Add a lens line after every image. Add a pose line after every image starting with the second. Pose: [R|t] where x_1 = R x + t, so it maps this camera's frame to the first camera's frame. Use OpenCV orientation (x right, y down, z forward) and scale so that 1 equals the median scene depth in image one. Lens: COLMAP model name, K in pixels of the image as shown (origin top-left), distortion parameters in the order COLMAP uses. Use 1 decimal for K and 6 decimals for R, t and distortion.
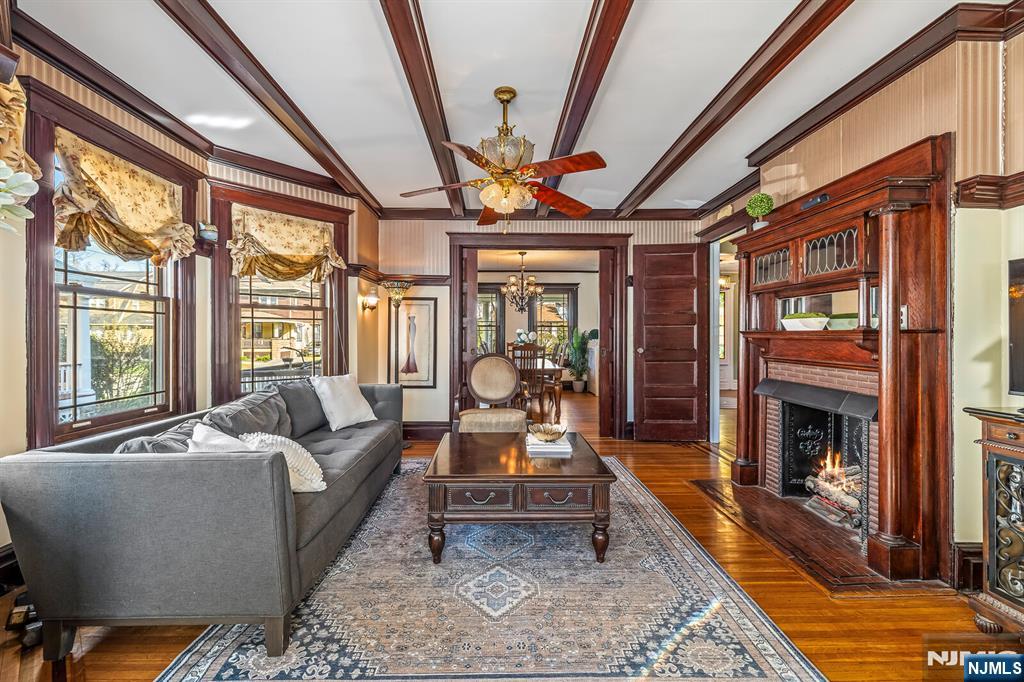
lens RADIAL K [[431.4, 0, 508.8], [0, 431.4, 336.5], [0, 0, 1]] dist [-0.000588, -0.000199]
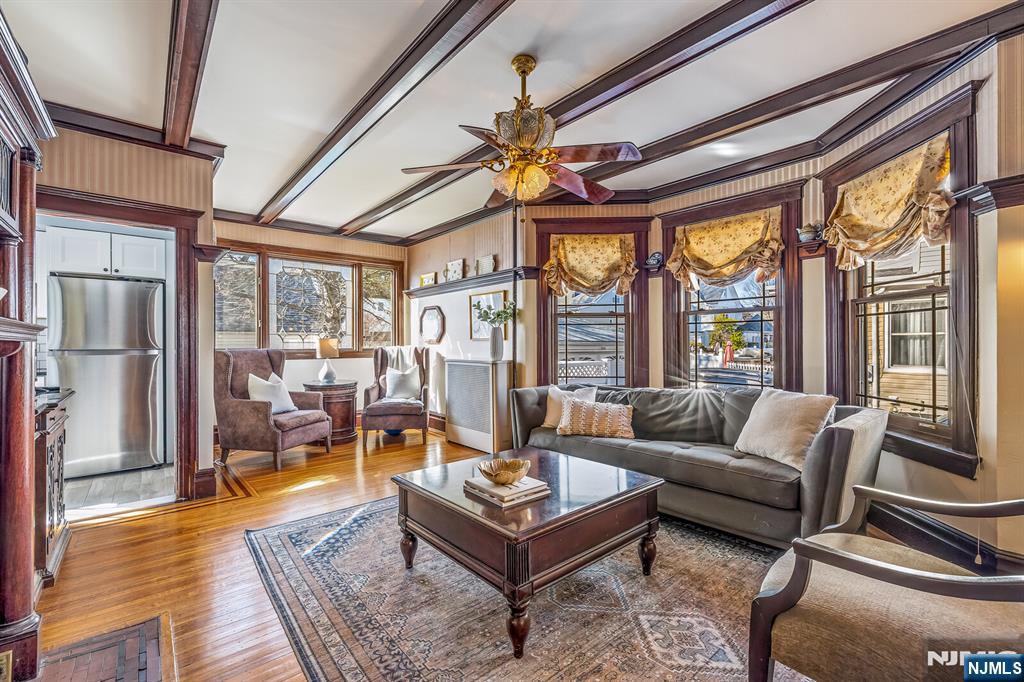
lens RADIAL K [[431.4, 0, 510.3], [0, 431.4, 334.6], [0, 0, 1]] dist [-0.000588, -0.000199]
pose [[-0.775442, 0.006689, -0.631383, 0.779900], [0.004189, 0.999976, 0.005450, -0.018994], [0.631405, 0.001581, -0.775452, 2.284765]]
